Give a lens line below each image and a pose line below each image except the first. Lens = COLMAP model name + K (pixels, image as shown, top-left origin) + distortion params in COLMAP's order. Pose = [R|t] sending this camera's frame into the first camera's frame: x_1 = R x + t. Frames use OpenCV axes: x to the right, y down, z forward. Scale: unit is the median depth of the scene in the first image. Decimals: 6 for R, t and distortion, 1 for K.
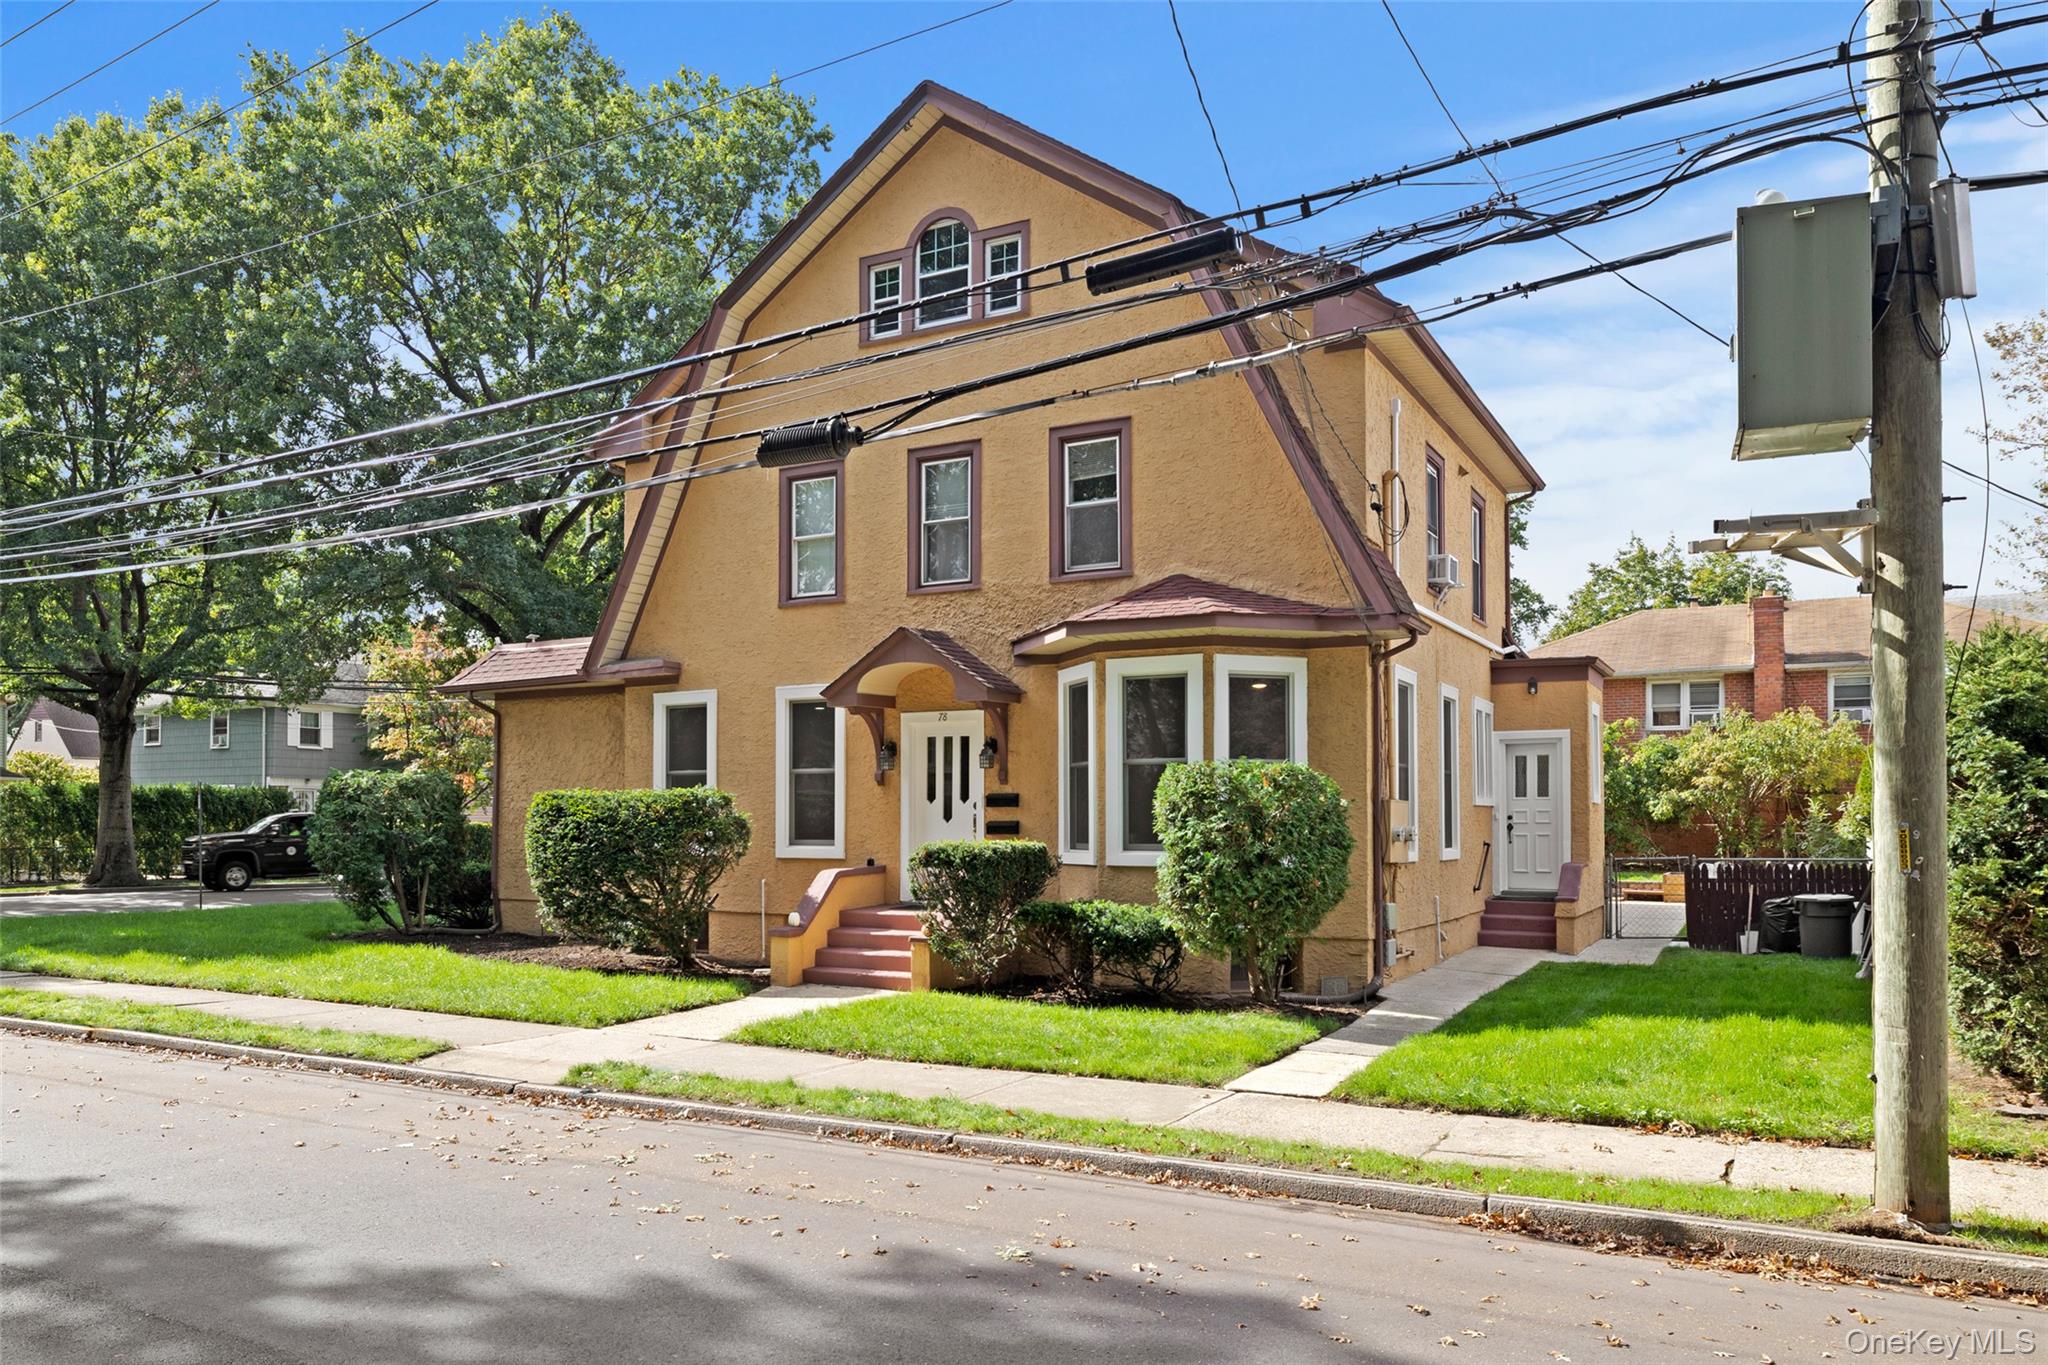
lens RADIAL K [[1308.3, 0, 1024.0], [0, 1308.3, 682.5], [0, 0, 1]] dist [0.001845, 0.000292]
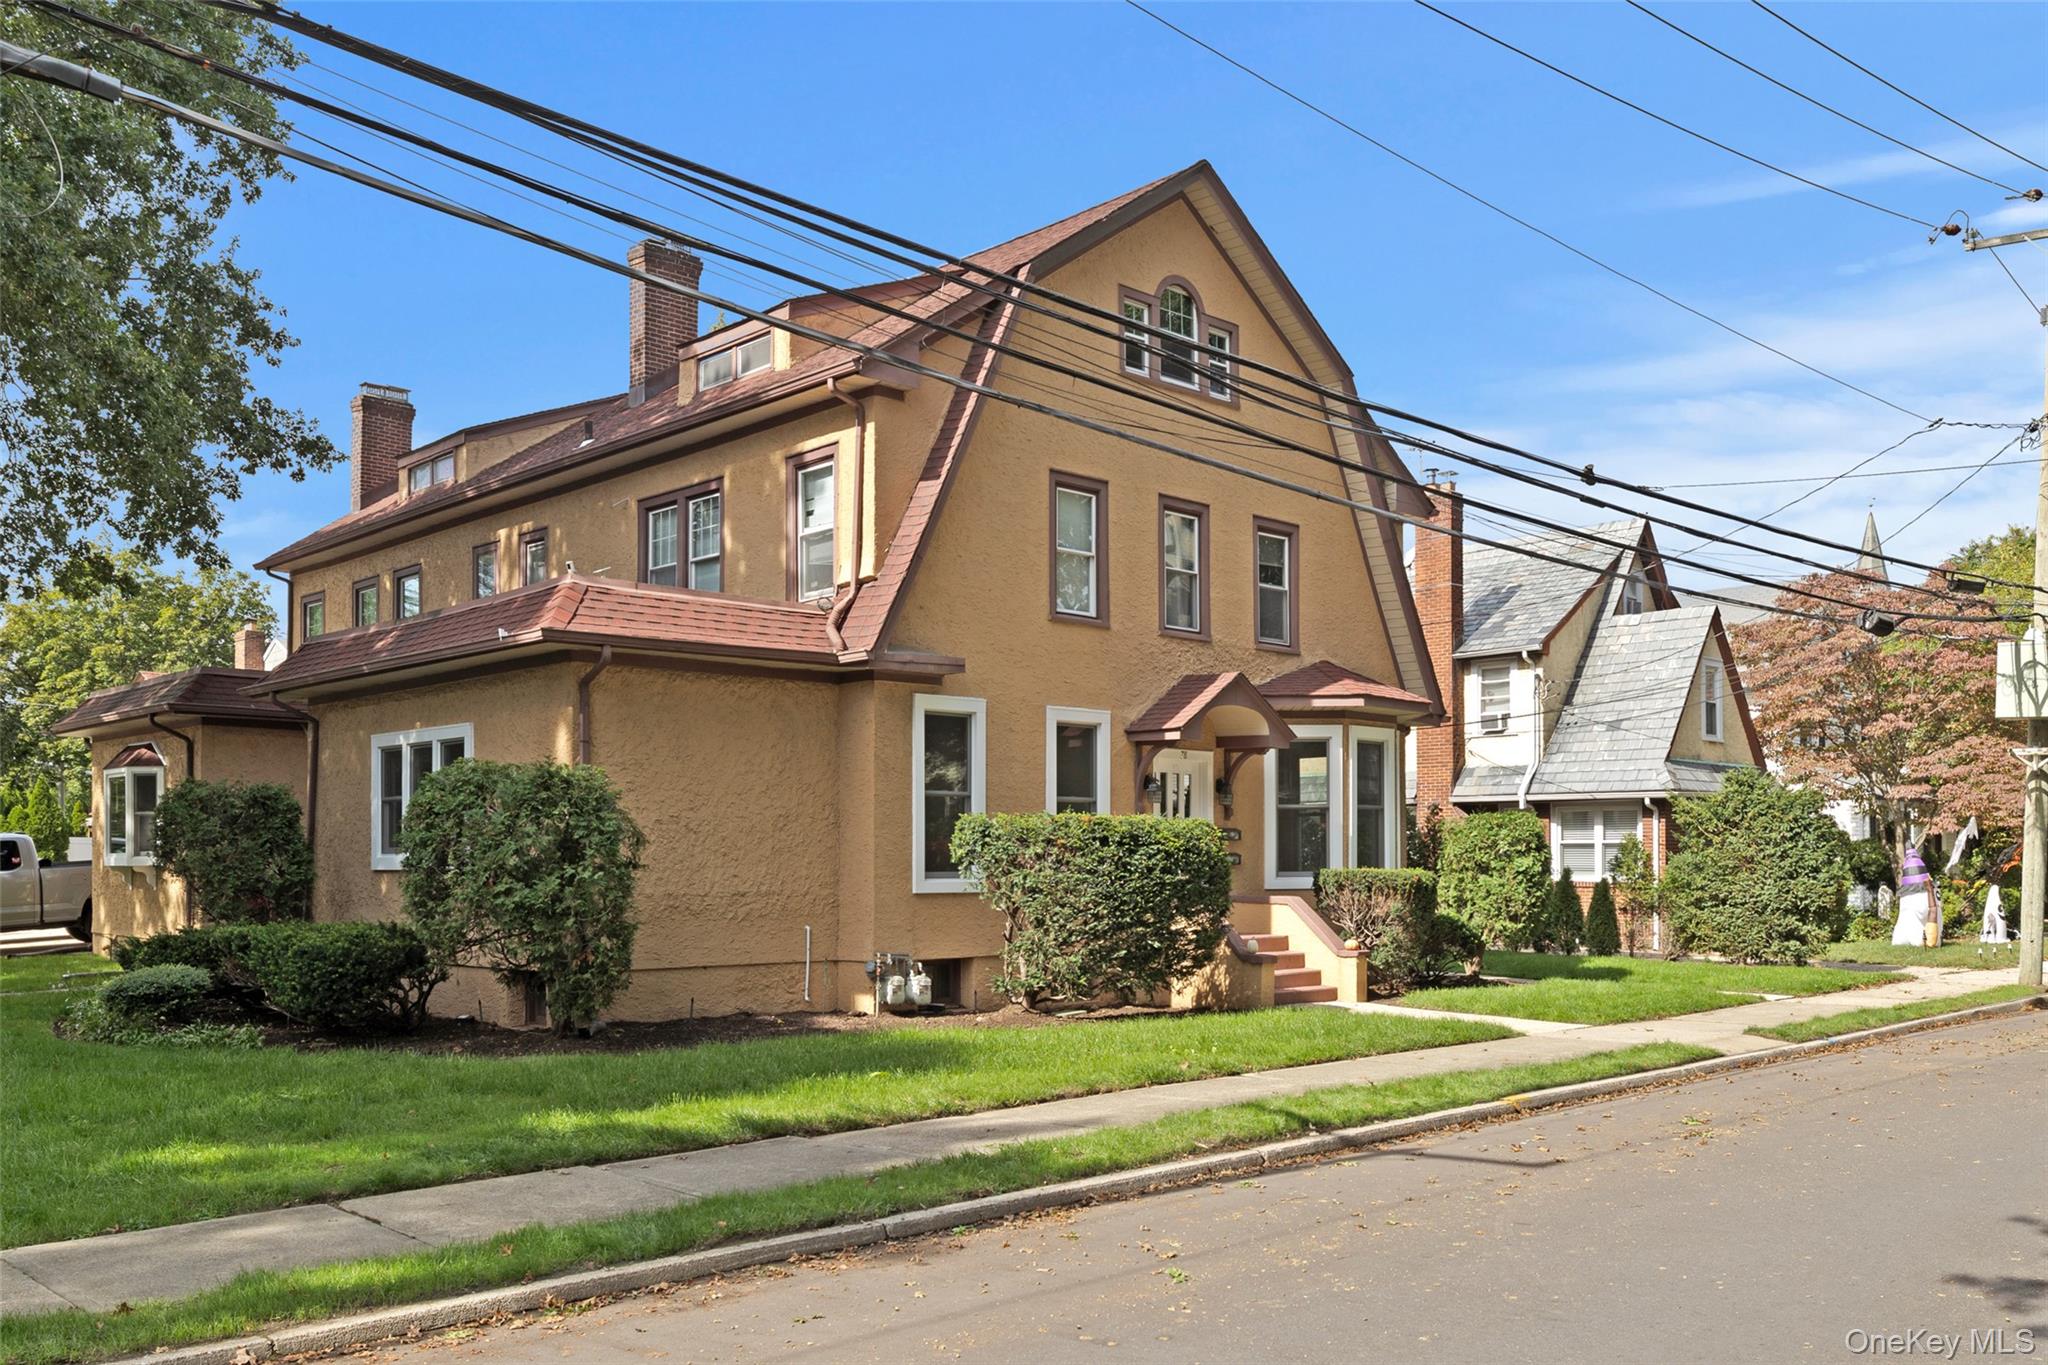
lens RADIAL K [[1695.4, 0, 1024.0], [0, 1695.4, 682.5], [0, 0, 1]] dist [-0.002101, -0.000396]
pose [[0.292805, 0.089556, 0.951969, -1.357139], [-0.097887, 0.993181, -0.063325, 0.065811], [-0.951149, -0.074643, 0.299575, 0.667368]]
